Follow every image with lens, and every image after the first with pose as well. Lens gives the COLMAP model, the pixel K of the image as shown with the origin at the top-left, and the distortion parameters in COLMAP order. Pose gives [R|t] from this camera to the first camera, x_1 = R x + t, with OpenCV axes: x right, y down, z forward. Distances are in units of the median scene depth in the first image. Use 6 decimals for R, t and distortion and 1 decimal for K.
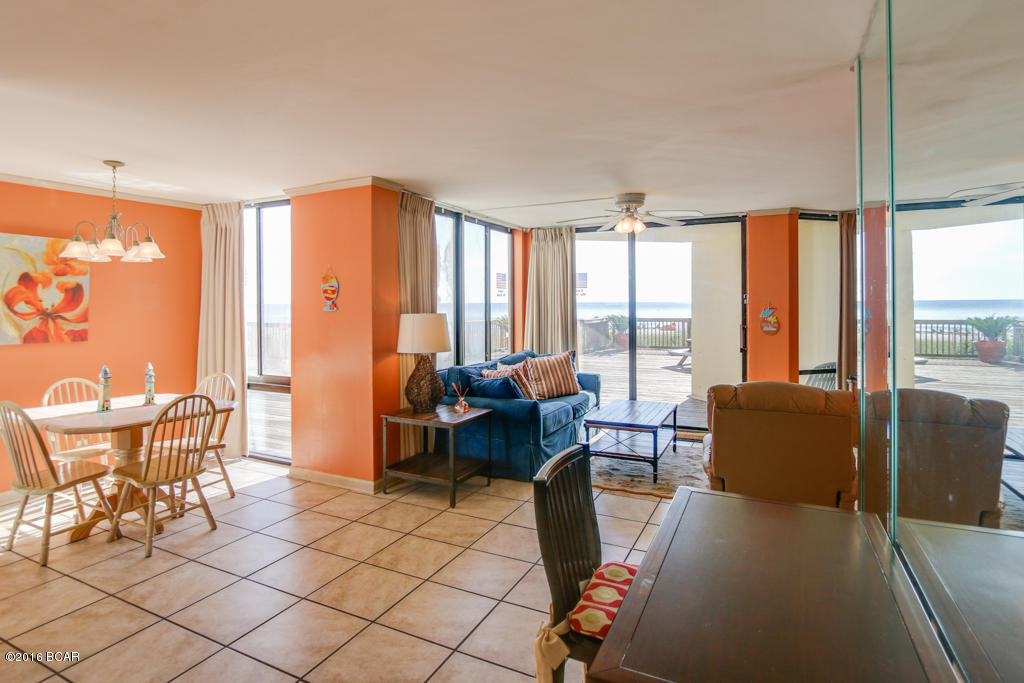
lens RADIAL K [[540.0, 0, 488.2], [0, 540.0, 306.8], [0, 0, 1]] dist [-0.006382, -0.000185]
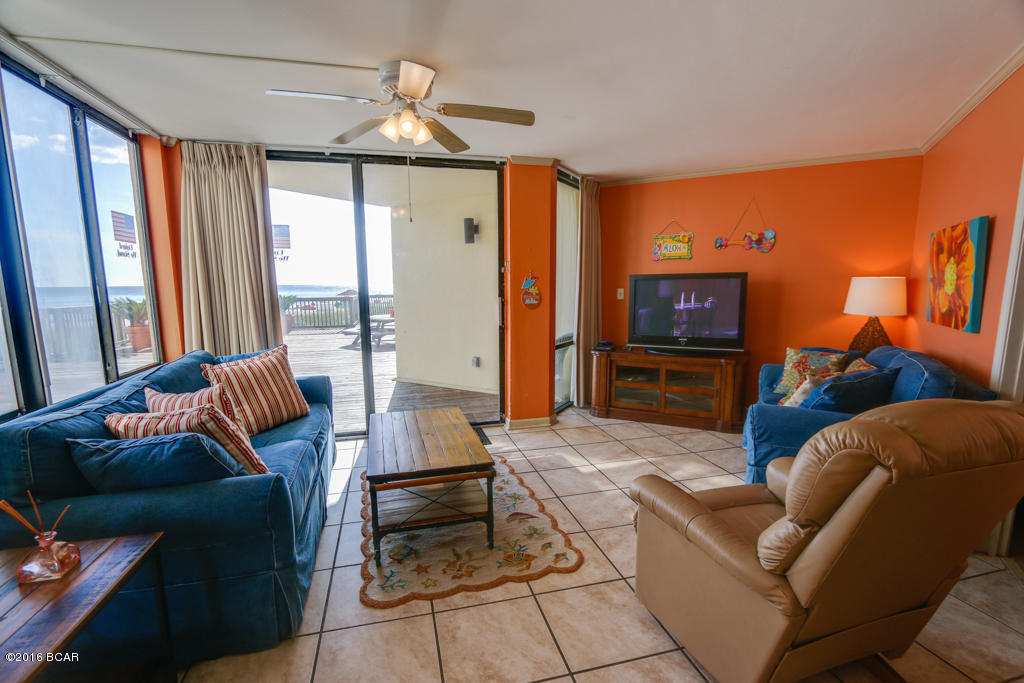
lens RADIAL K [[469.6, 0, 509.8], [0, 469.6, 351.5], [0, 0, 1]] dist [-0.015873, 0.001380]
pose [[0.739430, -0.100071, 0.665755, -0.014602], [0.009394, 0.990328, 0.138425, 0.016276], [-0.673168, -0.096101, 0.733218, 0.477697]]
